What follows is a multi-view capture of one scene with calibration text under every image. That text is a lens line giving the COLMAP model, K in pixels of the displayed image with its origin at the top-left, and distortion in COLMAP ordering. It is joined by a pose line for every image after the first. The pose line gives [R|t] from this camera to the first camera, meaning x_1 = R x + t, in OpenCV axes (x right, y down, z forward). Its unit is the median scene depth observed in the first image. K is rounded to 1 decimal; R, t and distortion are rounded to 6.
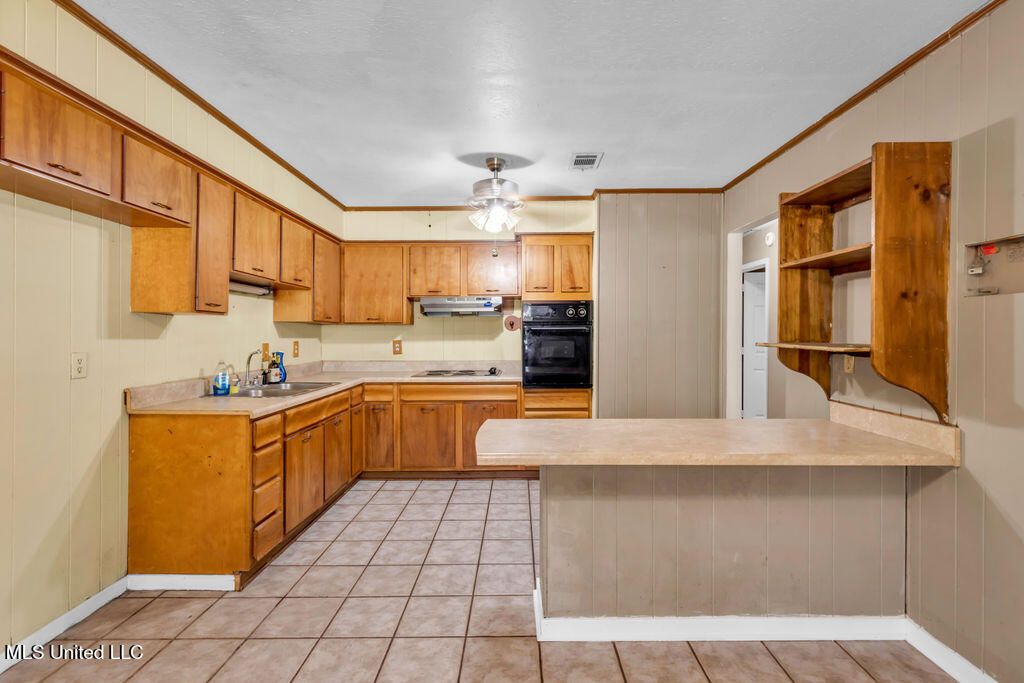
lens RADIAL K [[467.2, 0, 517.3], [0, 467.2, 334.5], [0, 0, 1]] dist [0.010274, -0.001731]
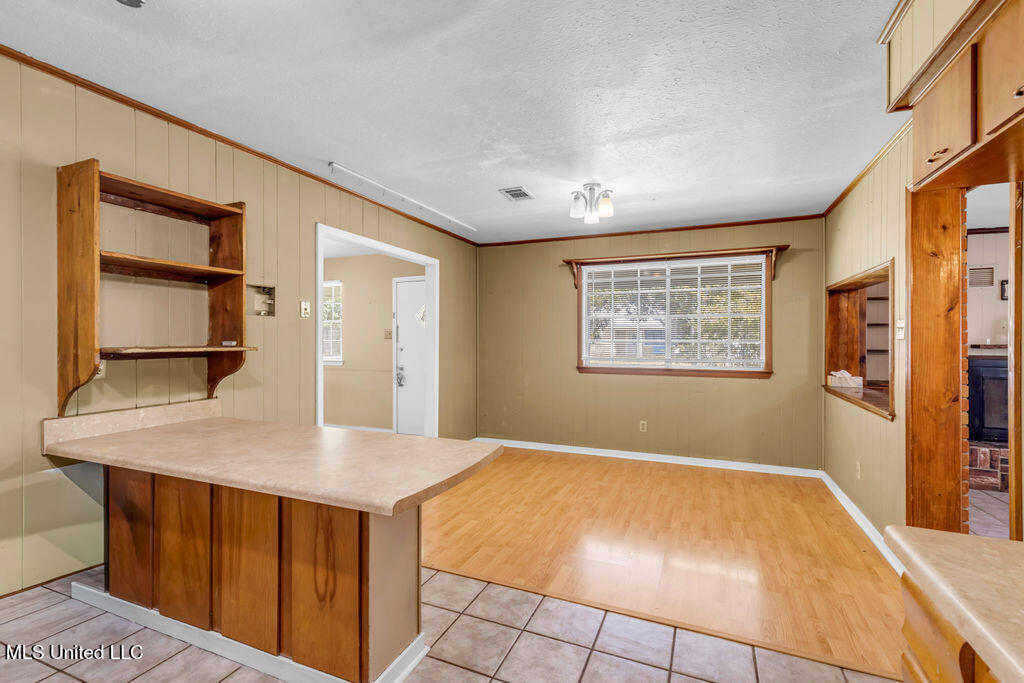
lens RADIAL K [[467.2, 0, 515.4], [0, 467.2, 339.5], [0, 0, 1]] dist [0.010274, -0.001731]
pose [[-0.918786, -0.007001, 0.394694, -0.308632], [-0.003945, 0.999956, 0.008554, -0.006077], [-0.394737, 0.006302, -0.918773, 1.114069]]
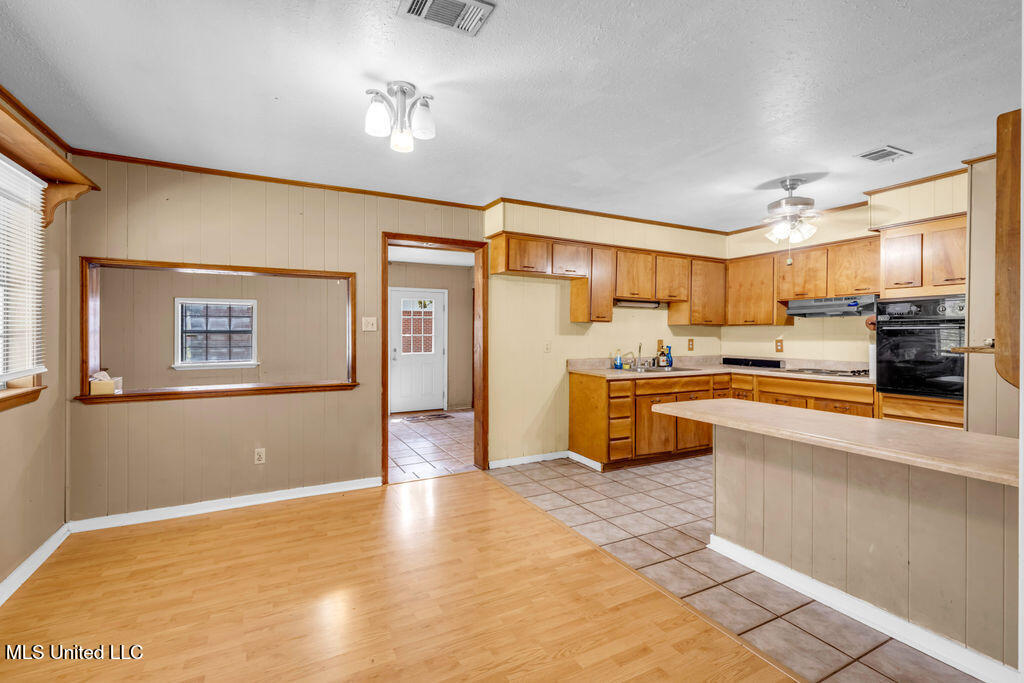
lens RADIAL K [[467.2, 0, 514.4], [0, 467.2, 332.8], [0, 0, 1]] dist [0.010274, -0.001731]
pose [[0.465611, 0.001176, -0.884989, 0.631680], [-0.005583, 0.999983, -0.001608, 0.002654], [0.884972, 0.005689, 0.465610, -0.116376]]
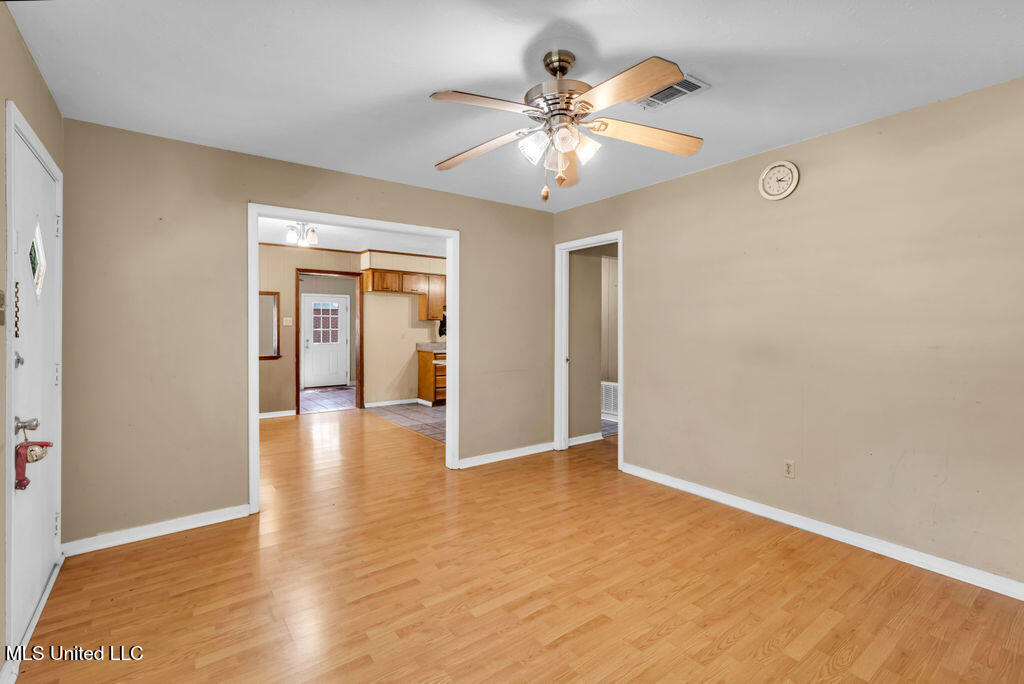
lens RADIAL K [[467.2, 0, 519.0], [0, 467.2, 326.6], [0, 0, 1]] dist [0.010274, -0.001731]
pose [[0.601024, -0.005448, -0.799213, 1.668493], [-0.001604, 0.999967, -0.008023, 0.017907], [0.799230, 0.006104, 0.600995, -0.315605]]
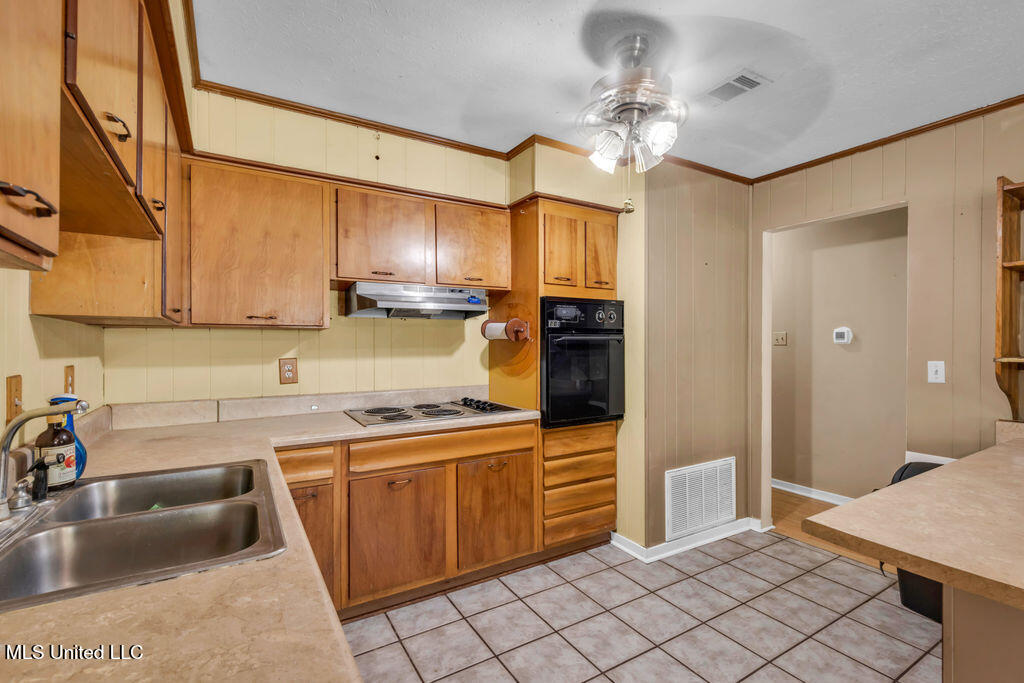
lens RADIAL K [[467.2, 0, 522.6], [0, 467.2, 343.5], [0, 0, 1]] dist [0.010274, -0.001731]
pose [[0.849092, 0.000824, 0.528245, -0.450749], [0.001617, 0.999990, -0.004159, -0.003108], [-0.528243, 0.004386, 0.849082, 0.559939]]
